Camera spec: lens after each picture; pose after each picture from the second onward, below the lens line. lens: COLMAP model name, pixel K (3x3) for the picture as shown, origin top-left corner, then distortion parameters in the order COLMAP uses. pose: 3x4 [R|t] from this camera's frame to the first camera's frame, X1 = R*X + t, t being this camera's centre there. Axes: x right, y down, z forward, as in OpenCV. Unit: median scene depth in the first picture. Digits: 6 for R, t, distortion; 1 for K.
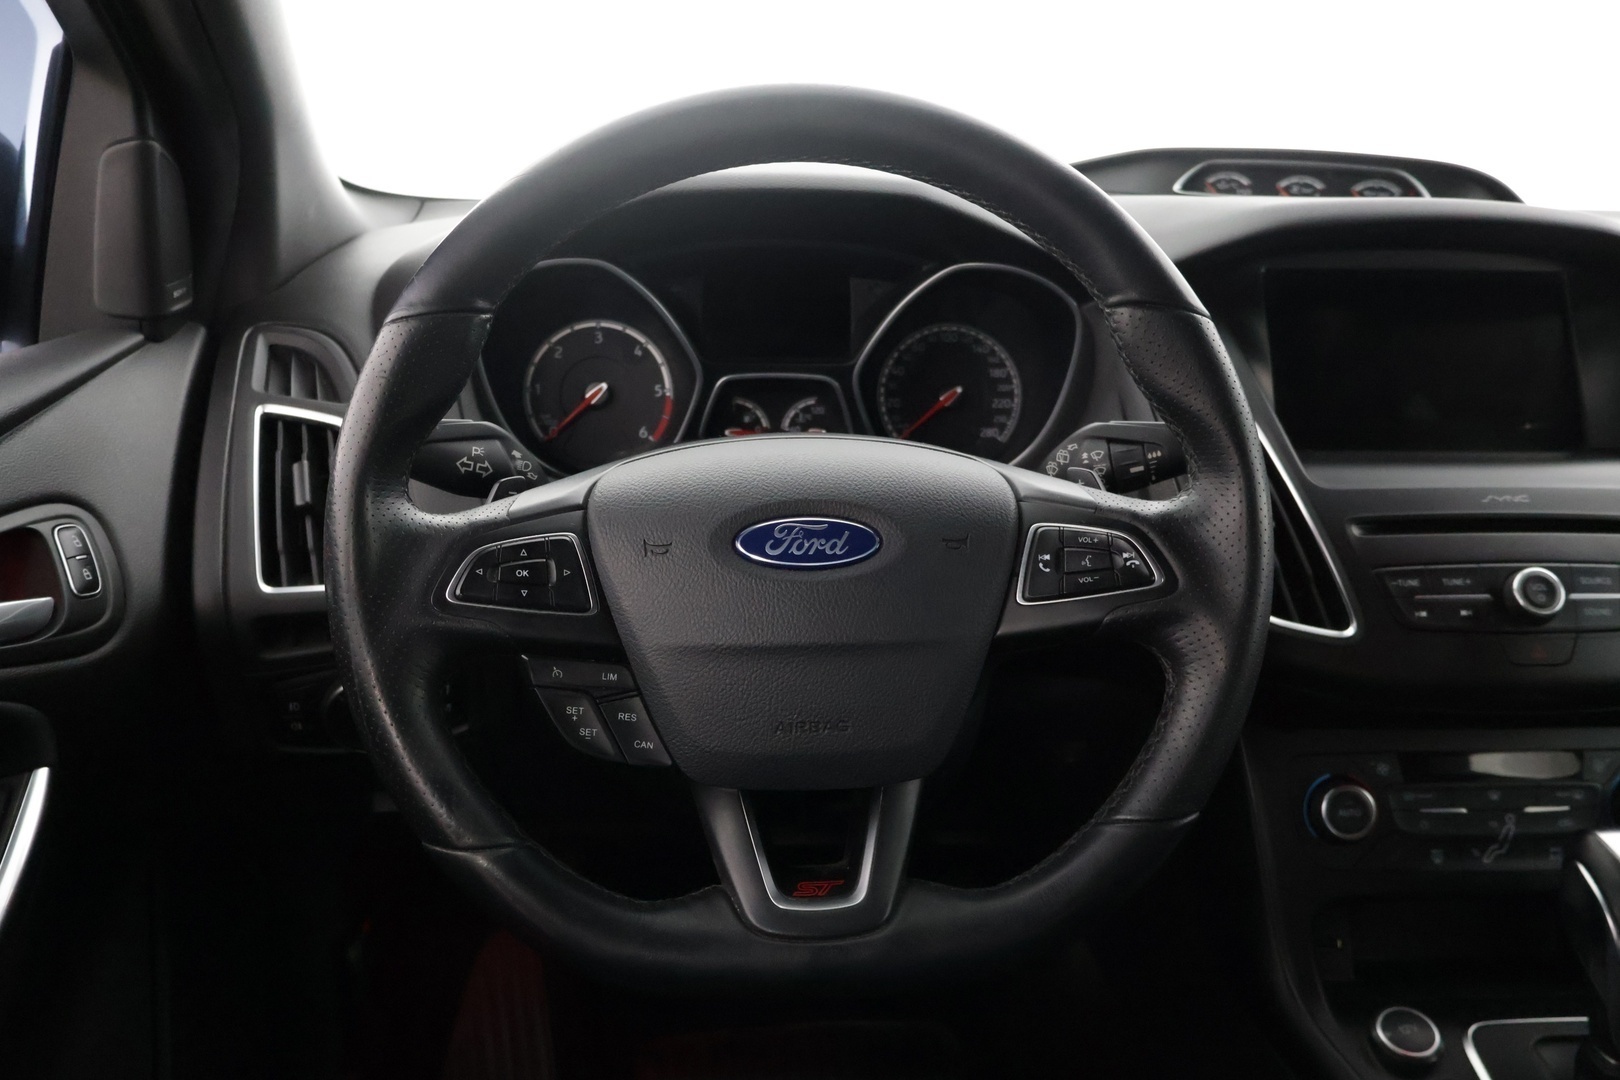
lens RADIAL K [[1464.7, 0, 810.0], [0, 1464.7, 540.0], [0, 0, 1]] dist [0.002862, -0.002915]
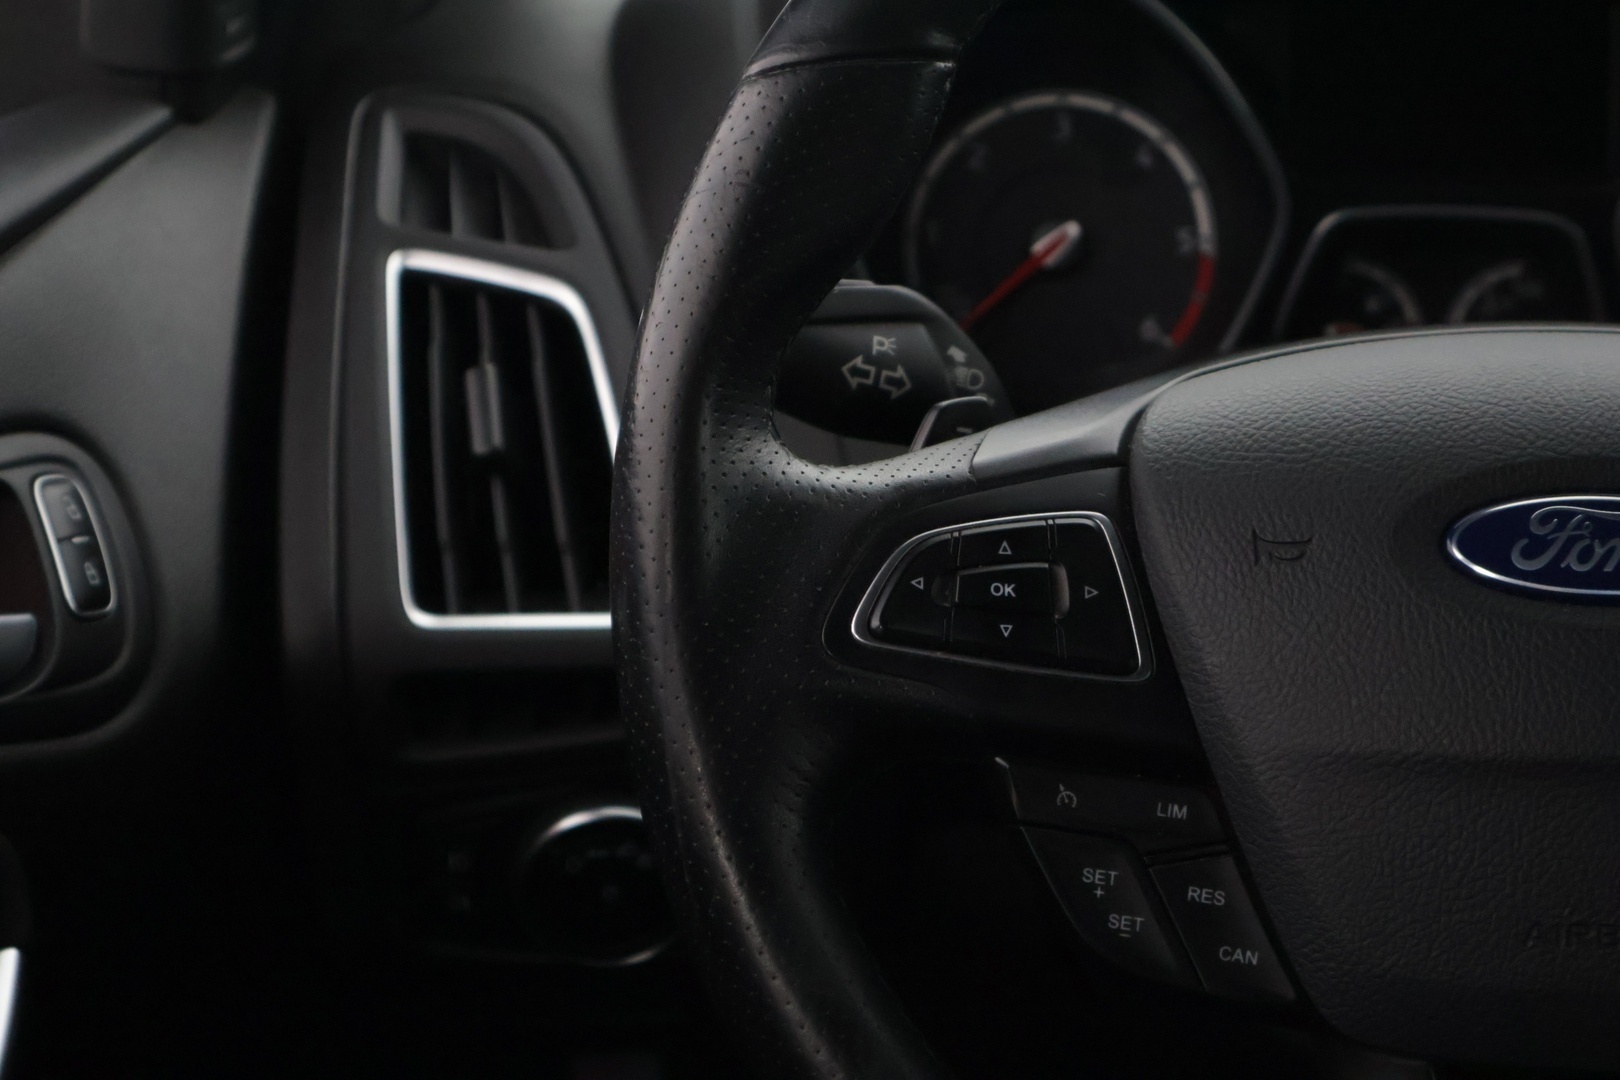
lens RADIAL K [[3220.1, 0, 810.0], [0, 3220.1, 540.0], [0, 0, 1]] dist [0.031723, -0.149315]
pose [[0.987489, 0.032580, -0.154283, -0.083432], [-0.035676, 0.999213, -0.017340, 0.023801], [0.153597, 0.022627, 0.987875, -0.063798]]
